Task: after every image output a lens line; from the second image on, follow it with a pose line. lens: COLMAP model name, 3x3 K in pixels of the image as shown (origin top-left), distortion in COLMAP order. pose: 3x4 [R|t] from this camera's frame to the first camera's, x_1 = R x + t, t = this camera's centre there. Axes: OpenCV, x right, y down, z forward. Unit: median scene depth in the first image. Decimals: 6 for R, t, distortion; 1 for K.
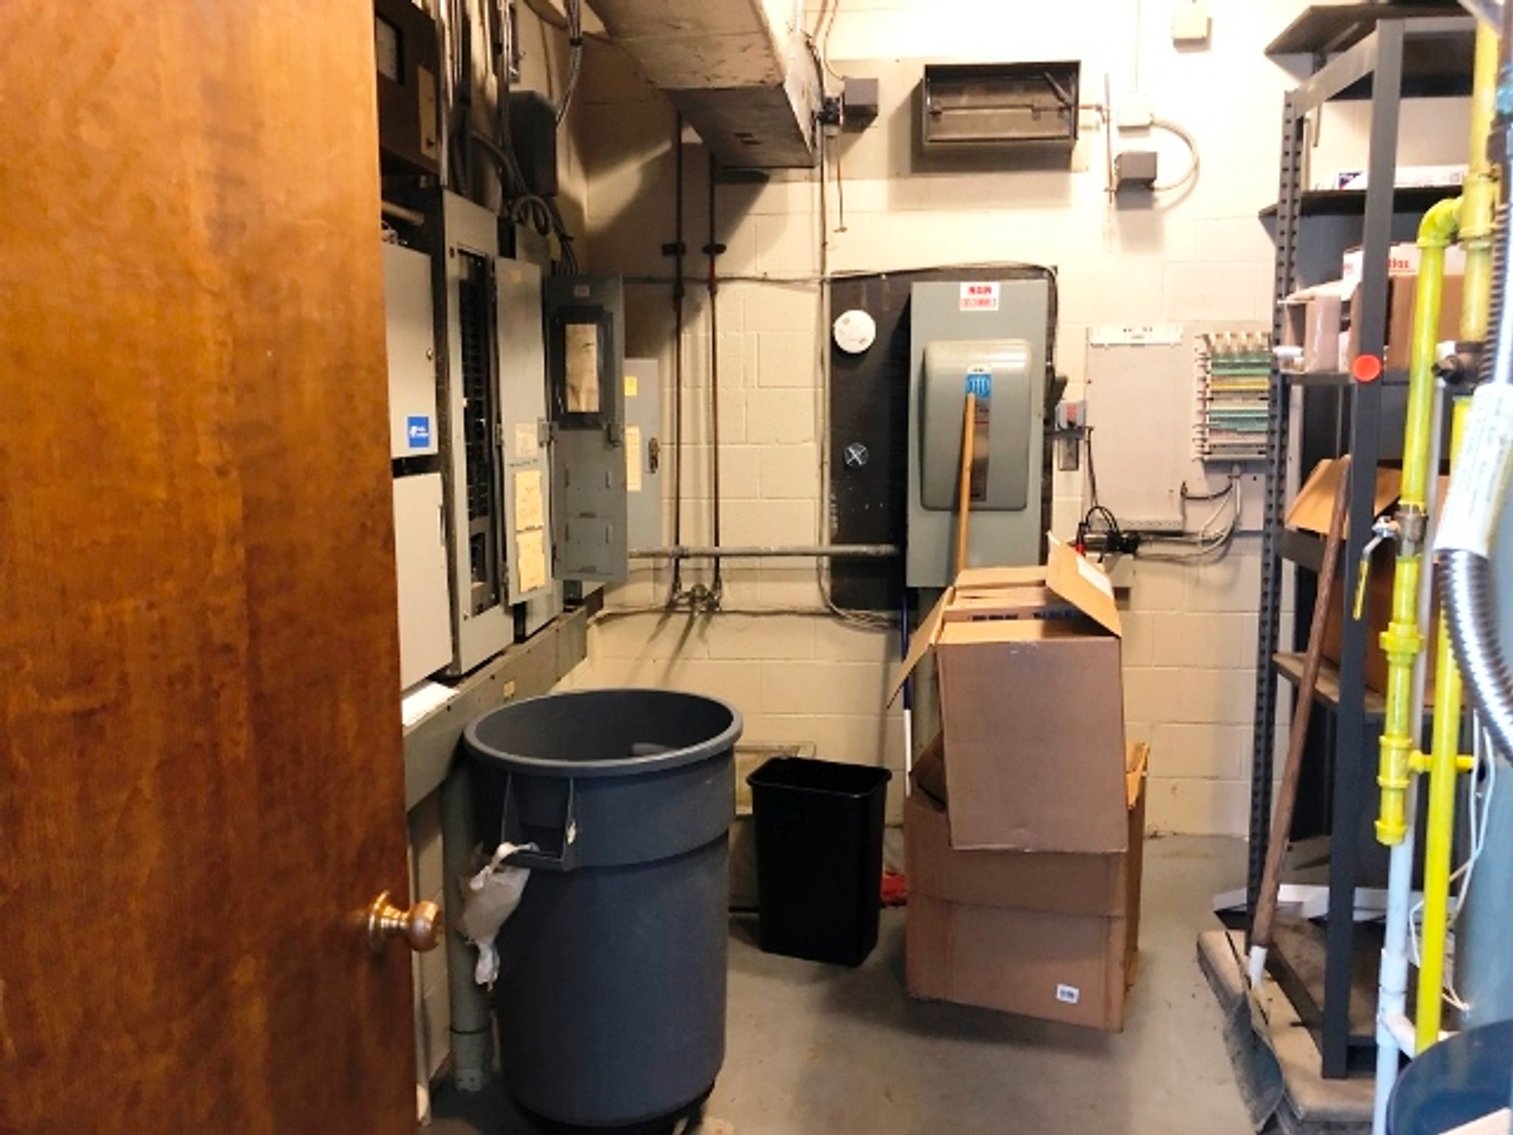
lens RADIAL K [[1238.4, 0, 760.8], [0, 1238.4, 567.8], [0, 0, 1]] dist [0.028188, -0.042281]
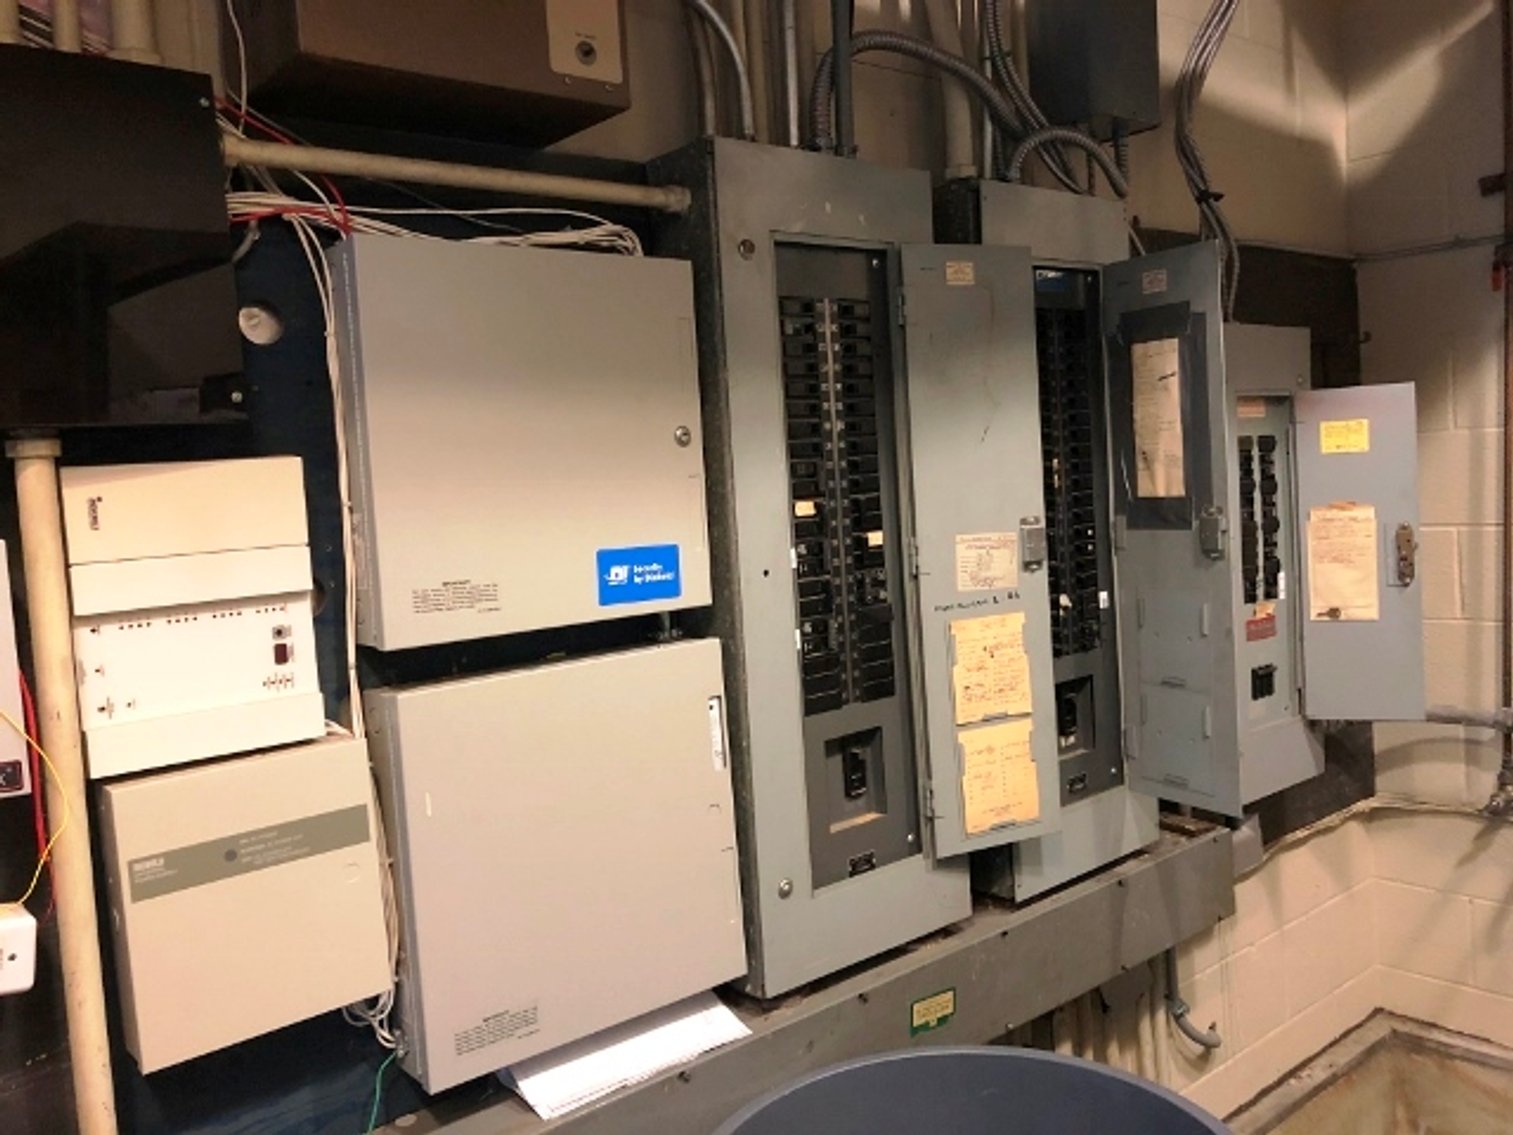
lens RADIAL K [[1238.4, 0, 743.0], [0, 1238.4, 540.3], [0, 0, 1]] dist [0.028188, -0.042281]
pose [[0.703197, 0.002810, -0.710990, 0.120030], [-0.038758, 0.998657, -0.034386, -0.081307], [0.709938, 0.051737, 0.702361, 0.484588]]
